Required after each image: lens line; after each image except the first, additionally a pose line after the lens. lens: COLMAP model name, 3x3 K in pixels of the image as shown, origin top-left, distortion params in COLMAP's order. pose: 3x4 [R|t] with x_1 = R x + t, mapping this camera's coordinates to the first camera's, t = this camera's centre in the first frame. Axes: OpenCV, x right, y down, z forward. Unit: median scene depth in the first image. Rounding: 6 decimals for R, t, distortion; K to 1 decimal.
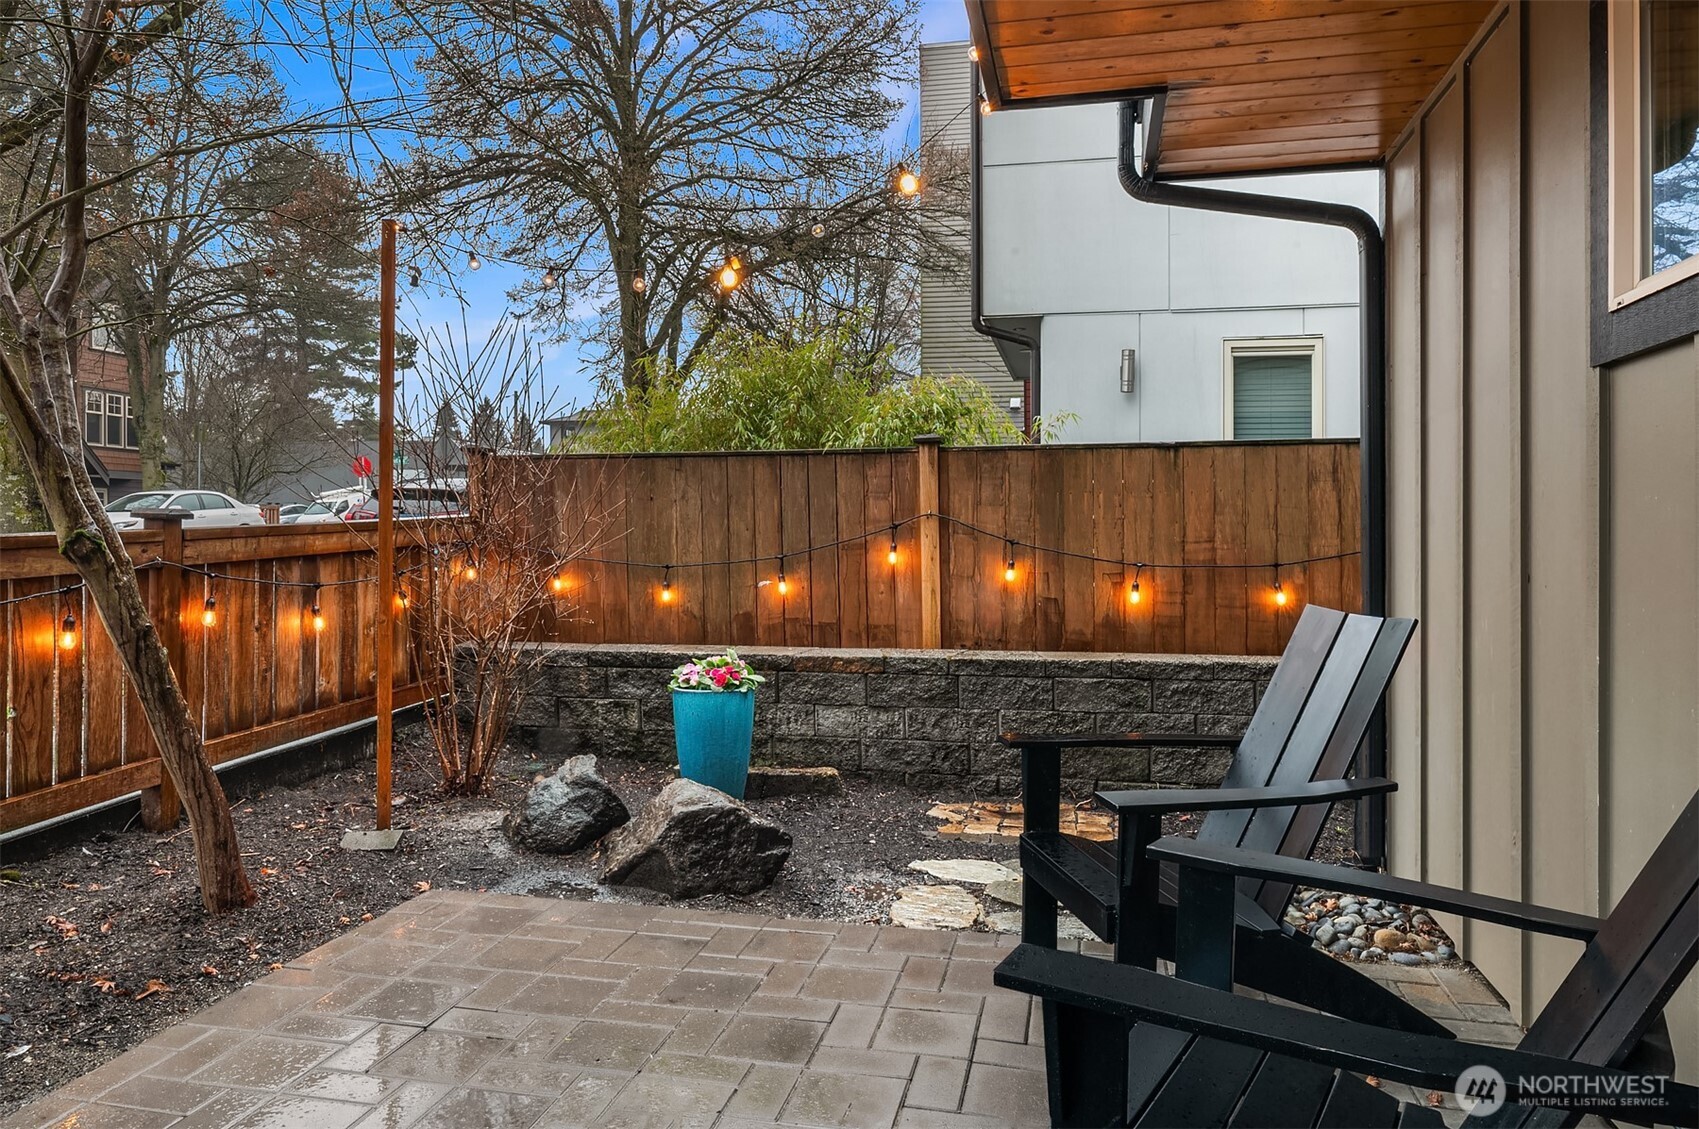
lens RADIAL K [[1120.8, 0, 850.6], [0, 1120.8, 552.3], [0, 0, 1]] dist [-0.000842, 0.000172]
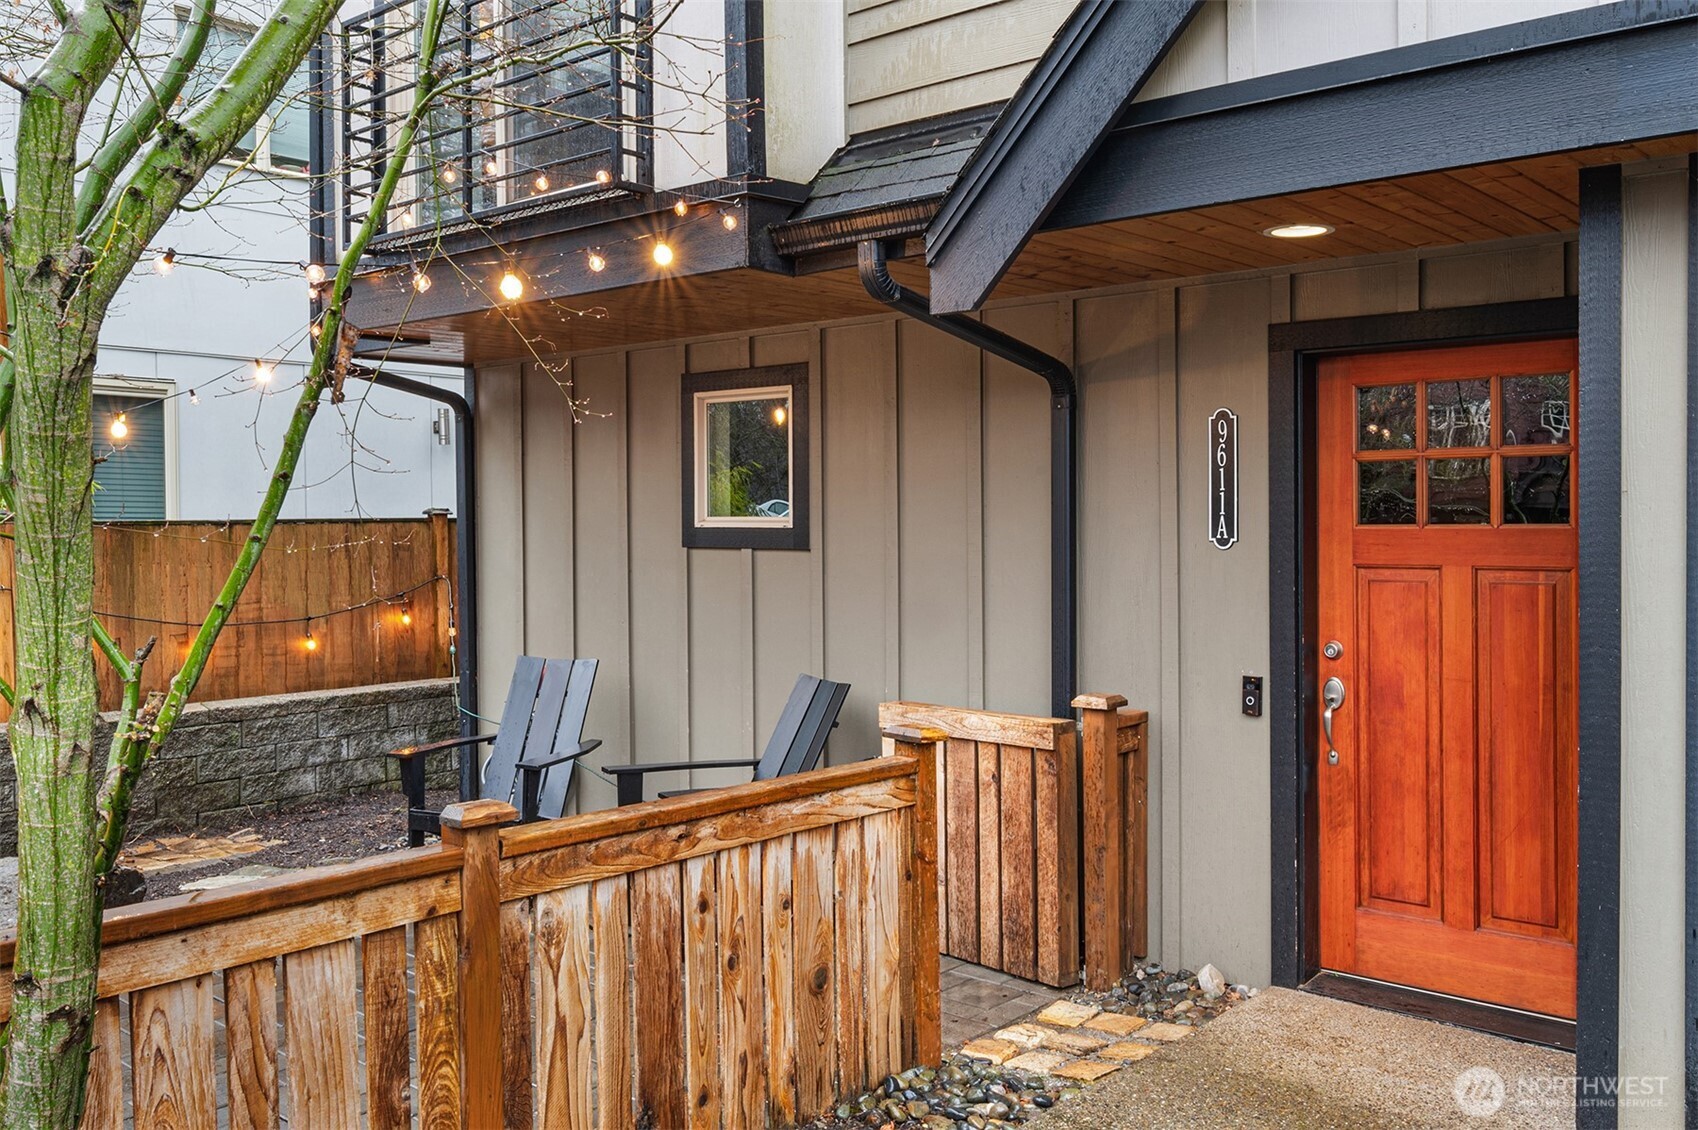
lens RADIAL K [[1427.5, 0, 849.5], [0, 1427.5, 558.4], [0, 0, 1]] dist [0.012299, 0.003475]
pose [[0.488990, -0.027300, 0.871862, -0.712961], [0.016996, 0.999619, 0.021767, -0.080110], [-0.872124, 0.004174, 0.489267, -0.311633]]
